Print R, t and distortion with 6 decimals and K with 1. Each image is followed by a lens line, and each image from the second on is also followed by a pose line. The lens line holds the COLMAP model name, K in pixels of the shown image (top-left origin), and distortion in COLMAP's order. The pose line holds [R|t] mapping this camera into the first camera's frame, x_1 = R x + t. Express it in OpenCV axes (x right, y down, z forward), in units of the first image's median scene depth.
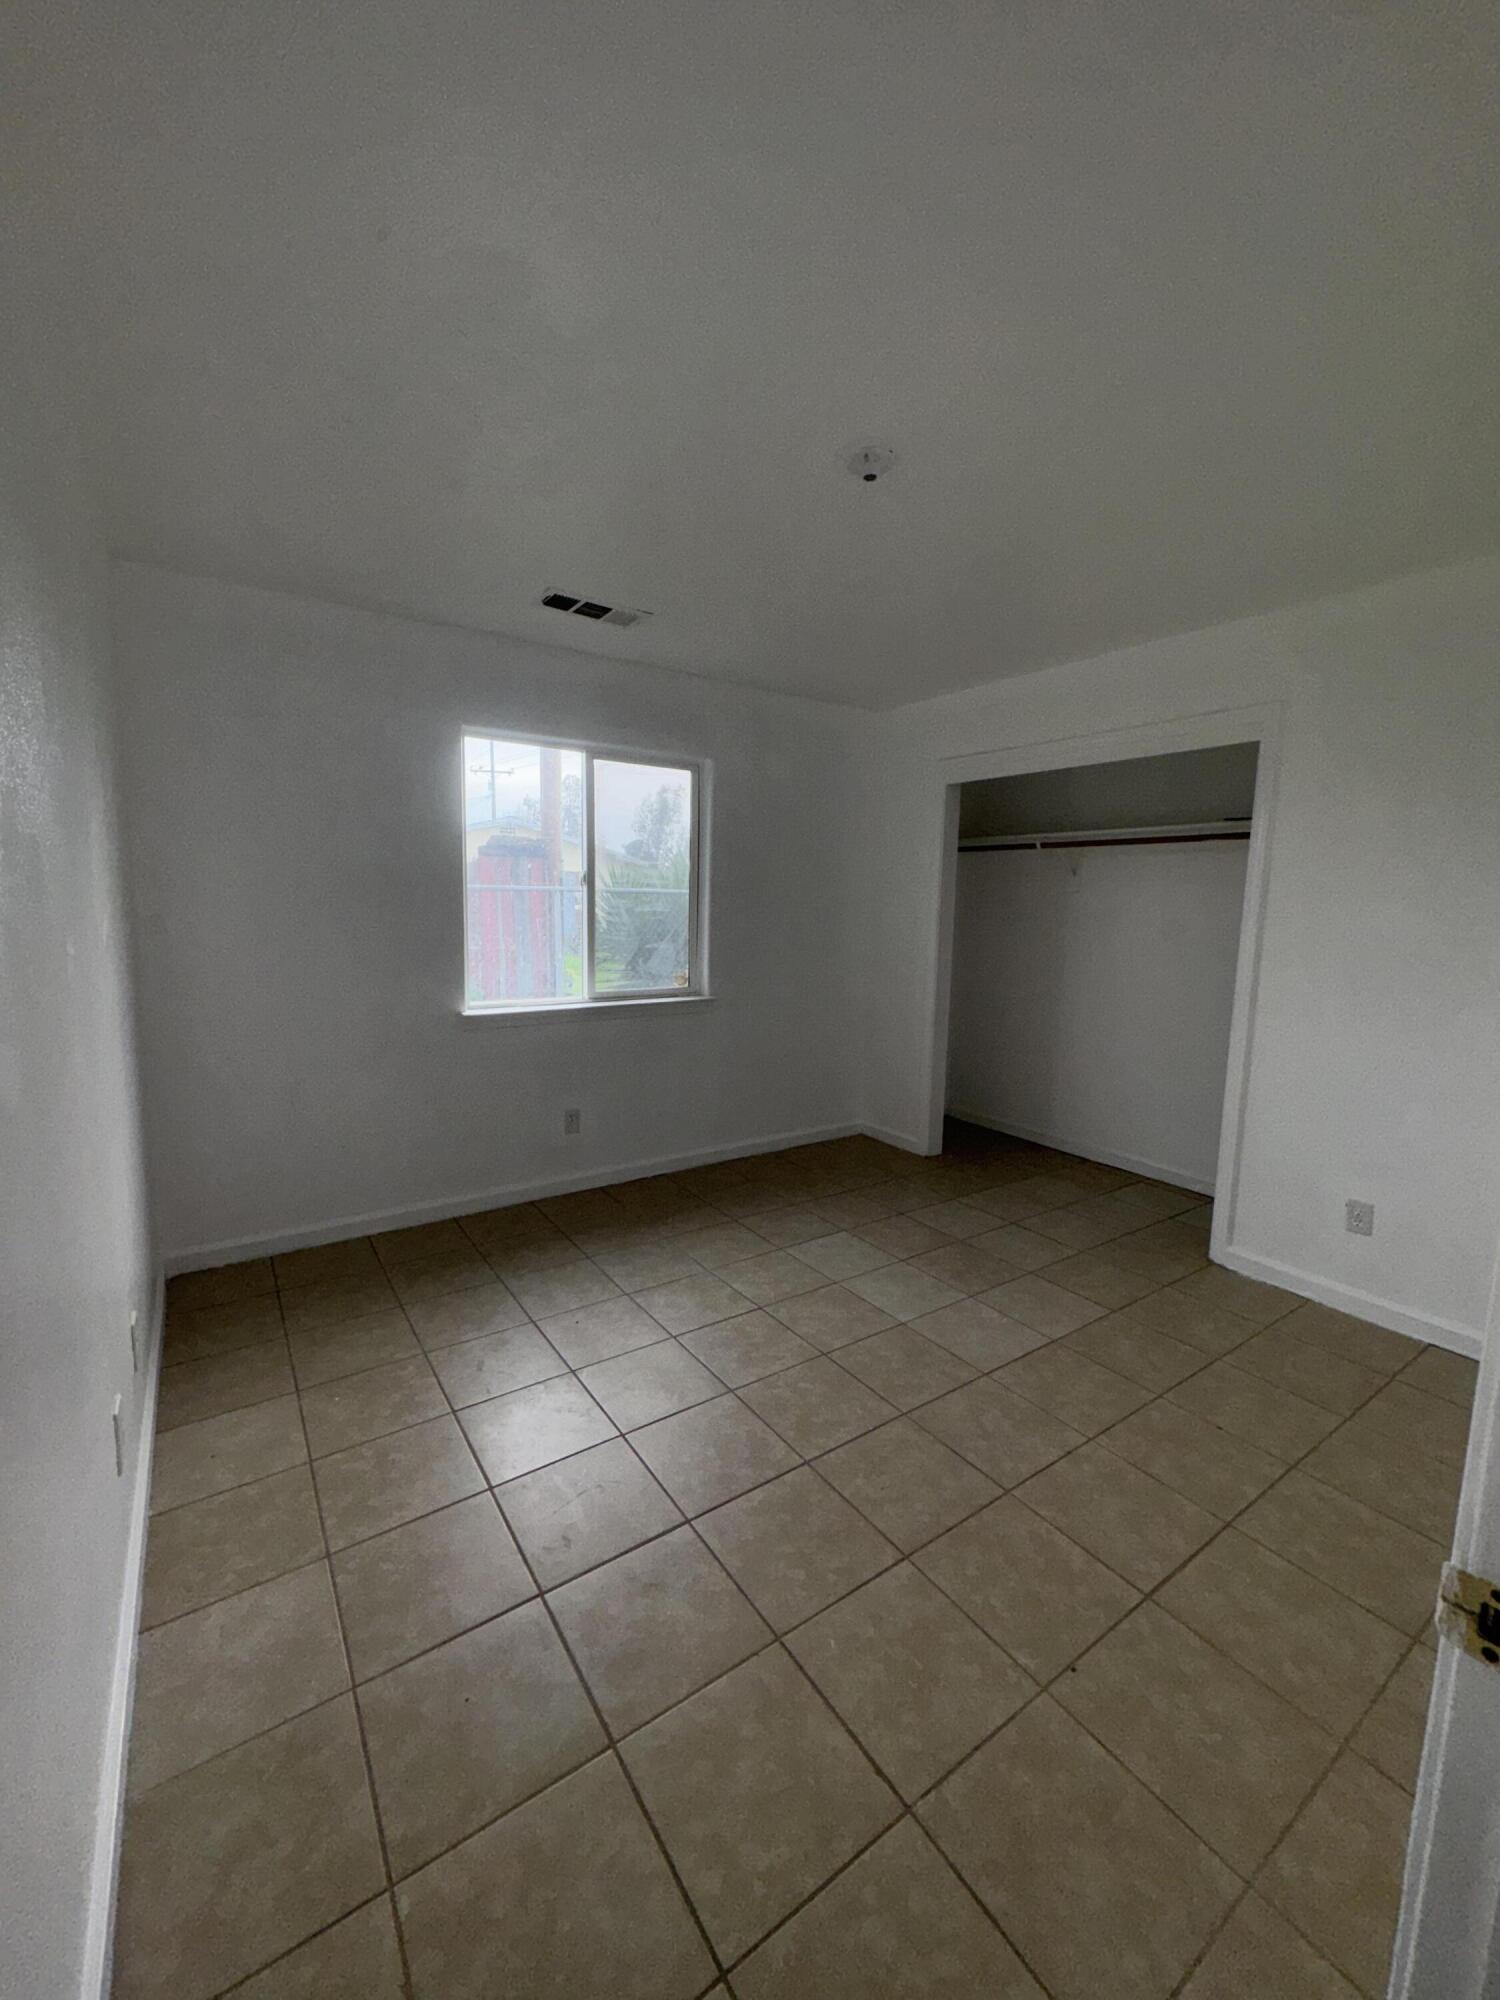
lens RADIAL K [[703.9, 0, 754.0], [0, 703.9, 992.1], [0, 0, 1]] dist [0.000783, 0.000309]
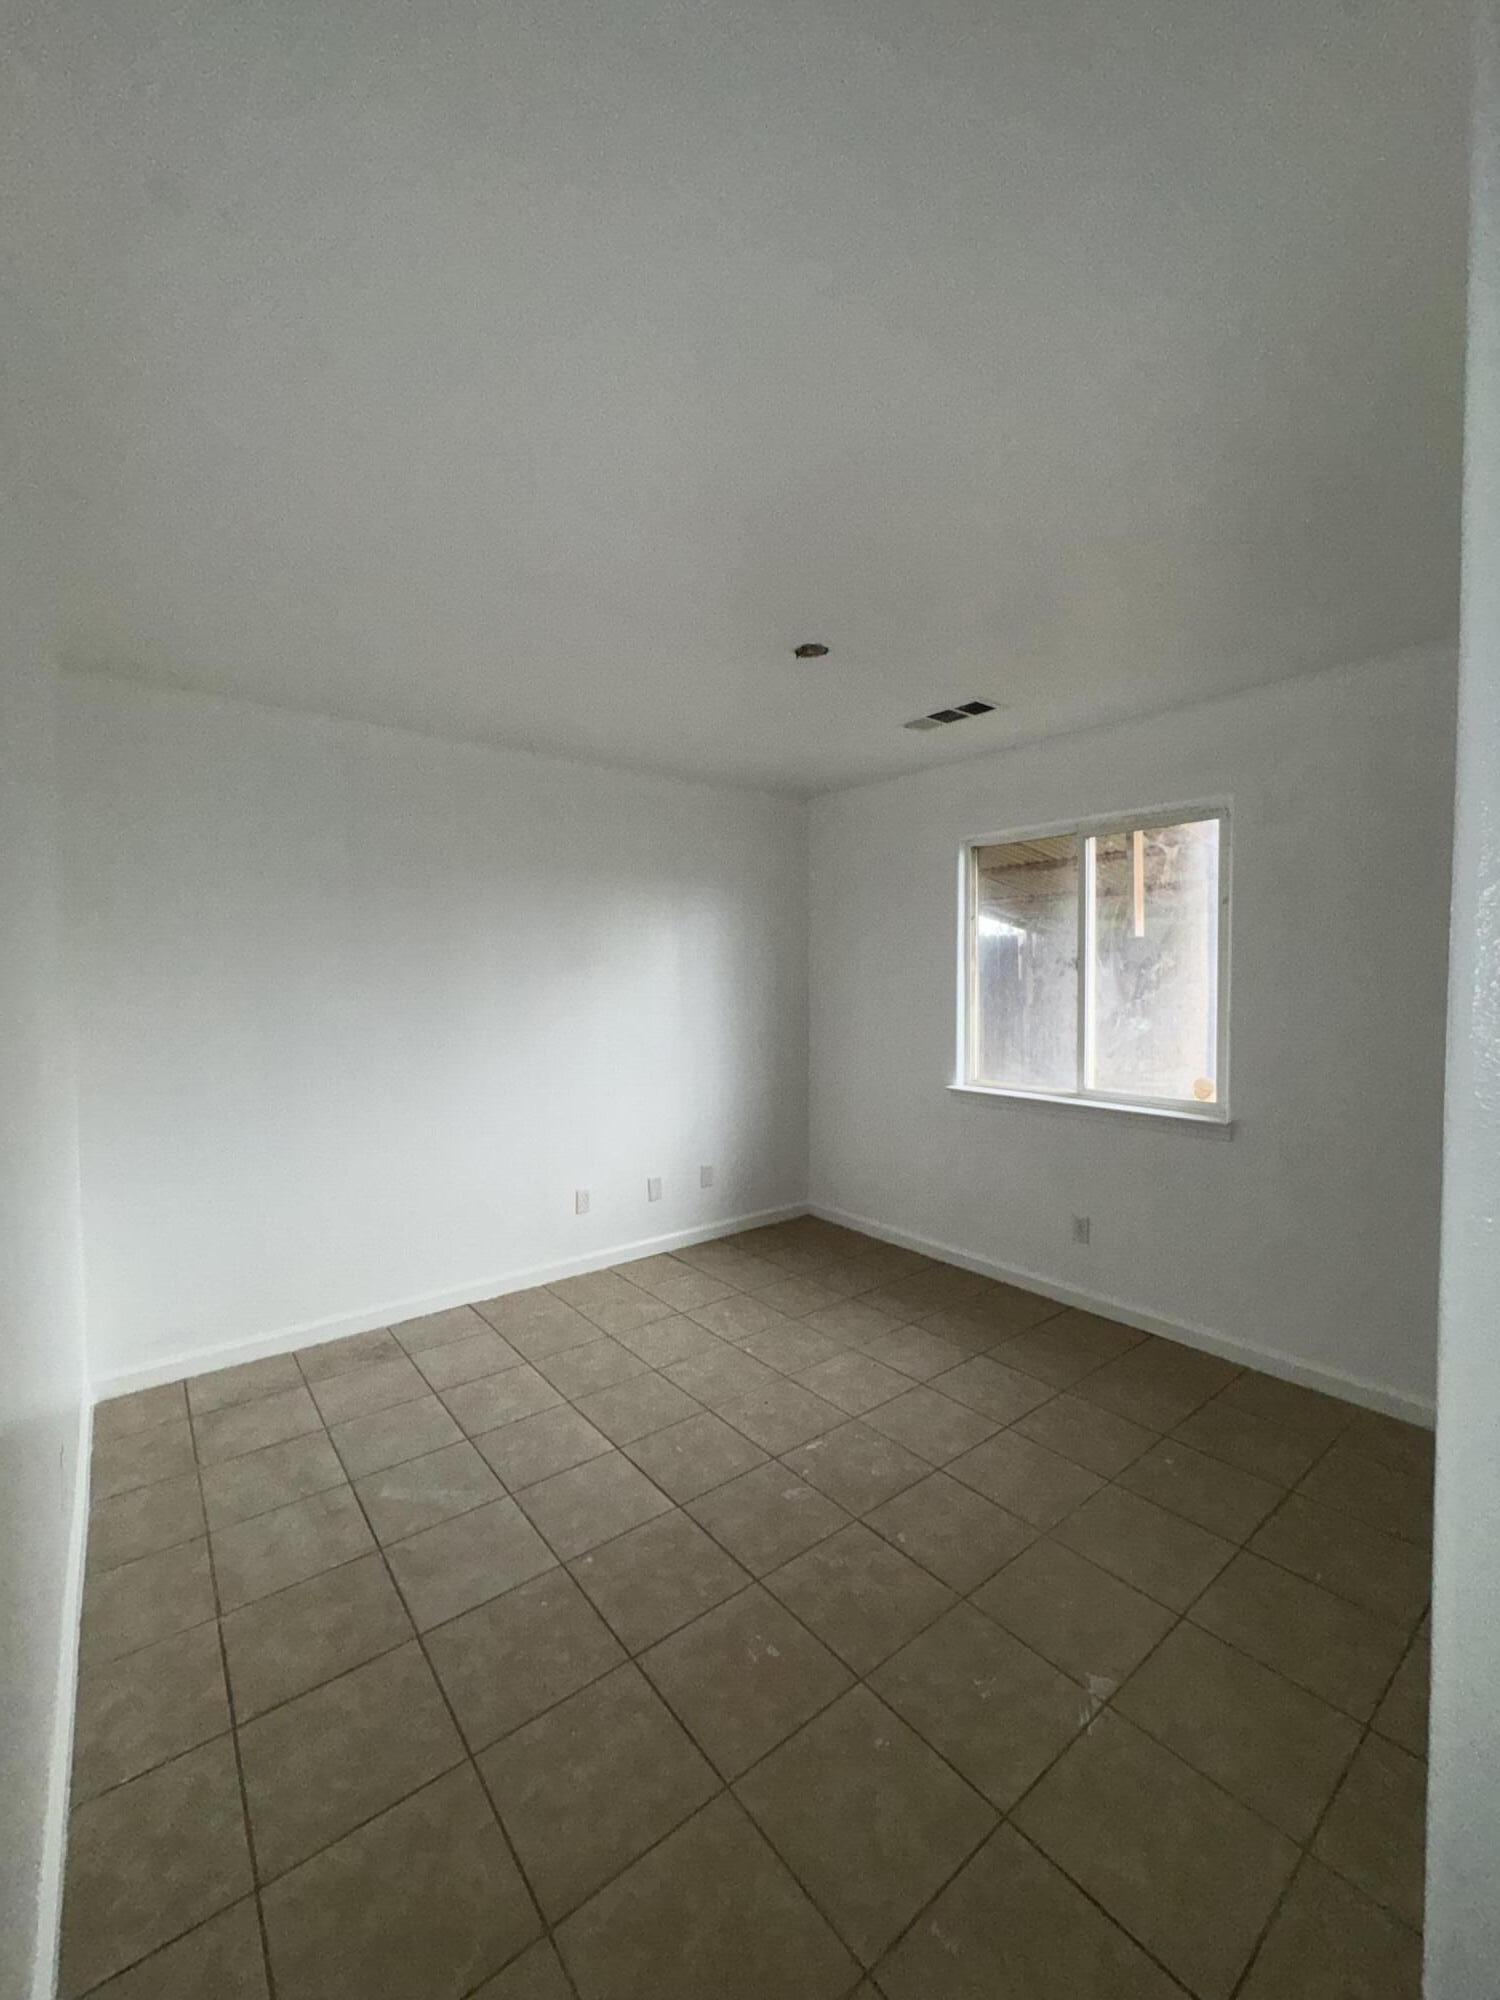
lens RADIAL K [[787.9, 0, 750.0], [0, 787.9, 1000.0], [0, 0, 1]] dist [-0.001513, -0.000355]
pose [[0.999666, -0.023085, 0.011610, 0.210256], [0.024077, 0.995264, -0.094182, 0.035918], [-0.009381, 0.094430, 0.995487, -0.271927]]
